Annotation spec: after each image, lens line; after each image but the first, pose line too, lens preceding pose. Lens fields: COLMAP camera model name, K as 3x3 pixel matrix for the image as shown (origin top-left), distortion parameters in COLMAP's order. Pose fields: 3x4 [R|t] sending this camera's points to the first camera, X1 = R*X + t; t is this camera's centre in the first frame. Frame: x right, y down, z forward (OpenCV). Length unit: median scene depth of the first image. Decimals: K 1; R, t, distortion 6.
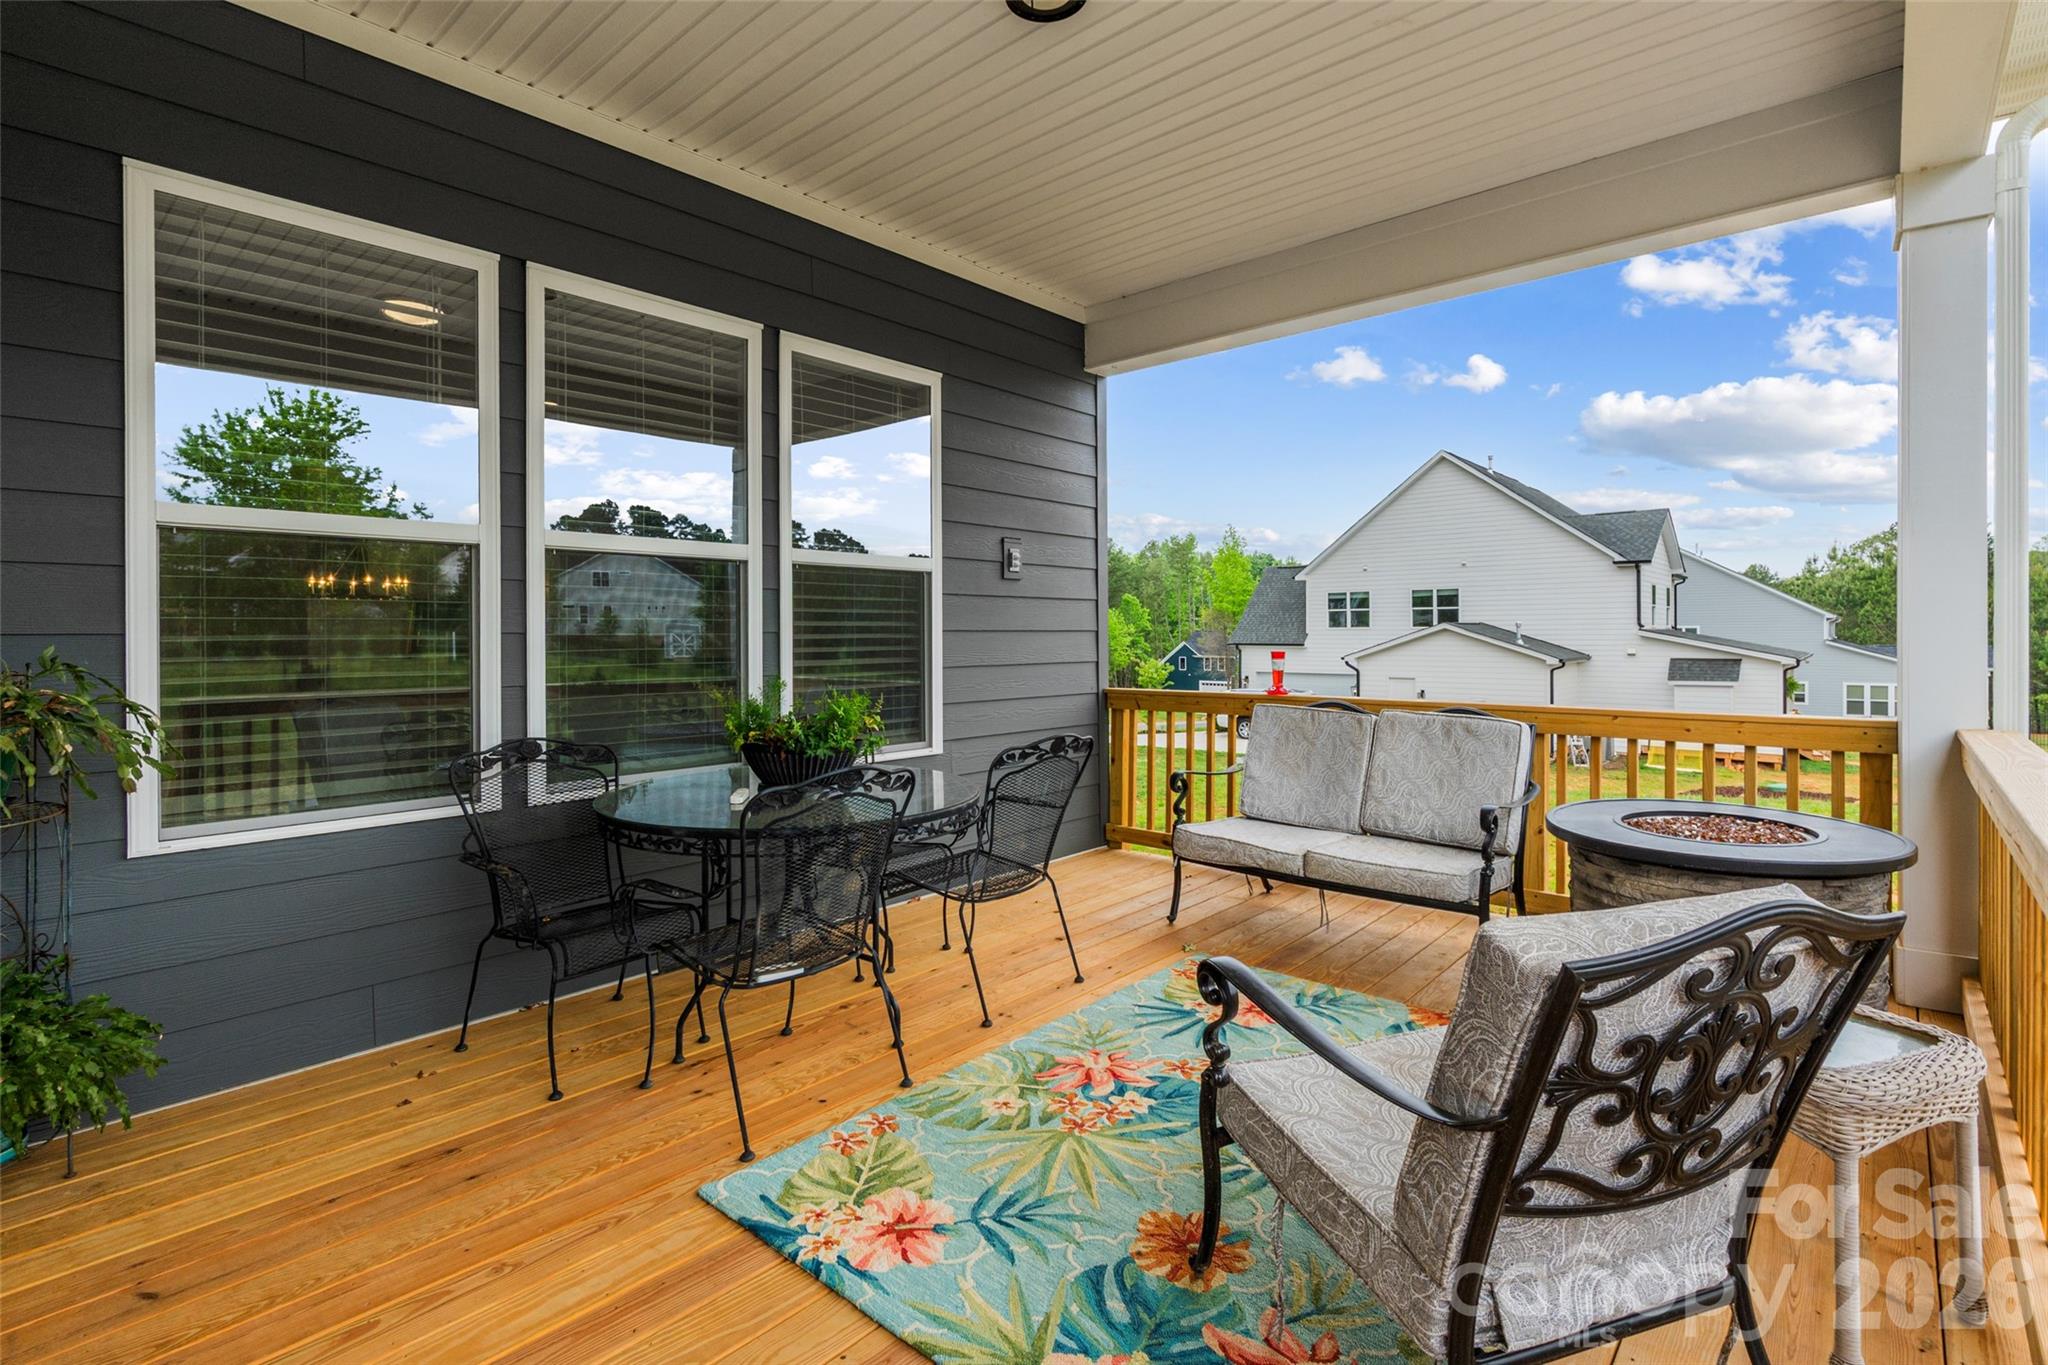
lens RADIAL K [[954.8, 0, 1024.0], [0, 954.8, 613.0], [0, 0, 1]] dist [-0.001985, -0.000963]
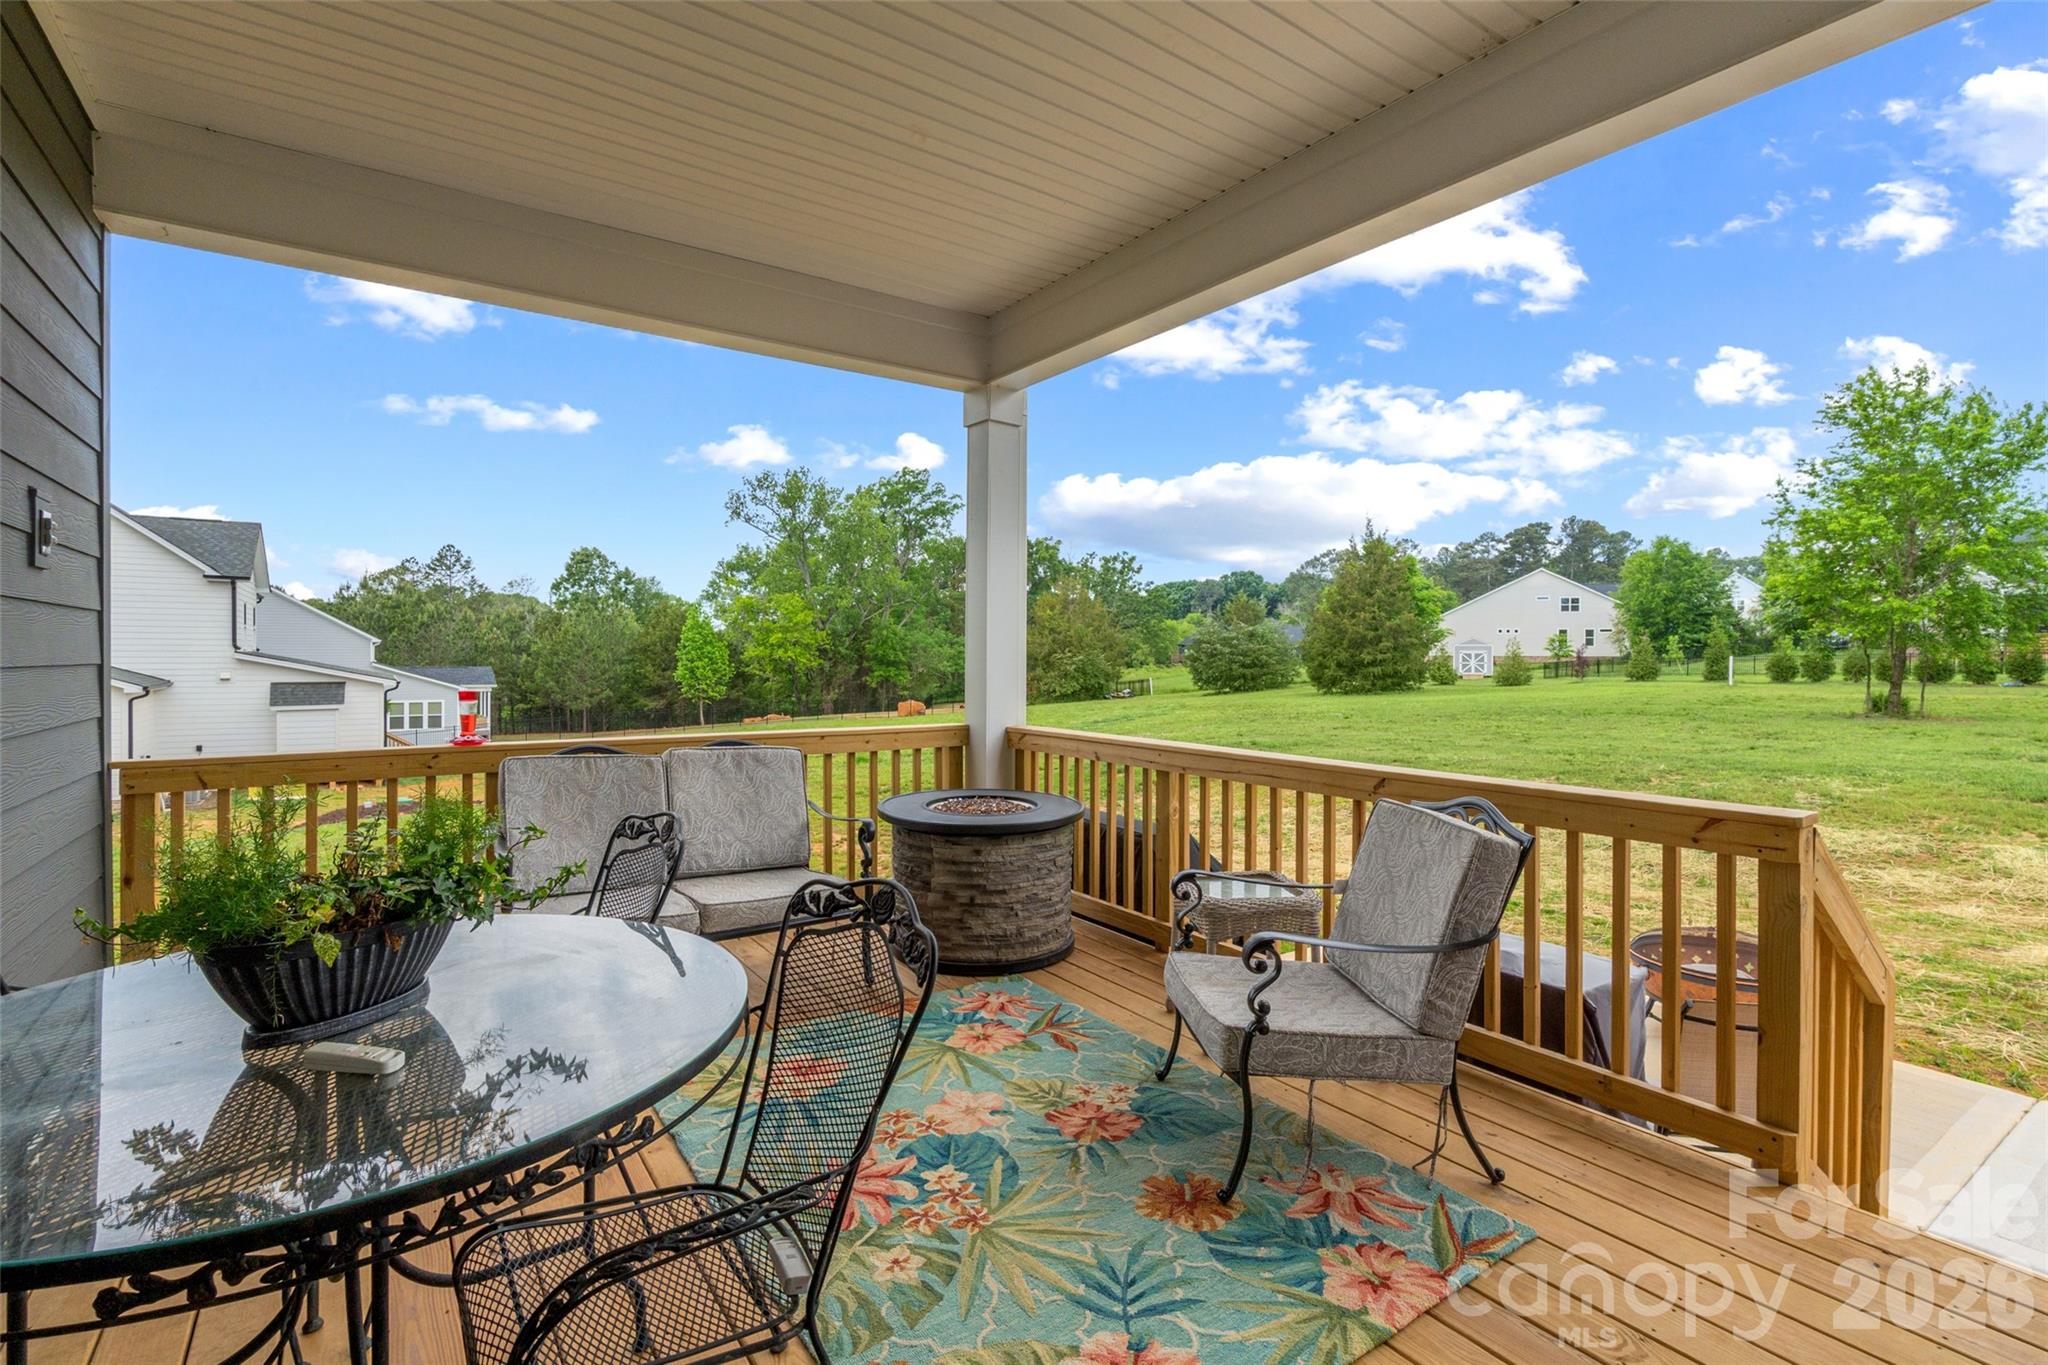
lens RADIAL K [[954.8, 0, 1014.9], [0, 954.8, 642.7], [0, 0, 1]] dist [-0.001985, -0.000963]
pose [[0.233029, 0.018608, 0.972292, -0.666126], [-0.027256, 0.999549, -0.012597, -0.004335], [-0.972088, -0.023565, 0.233431, 0.607107]]
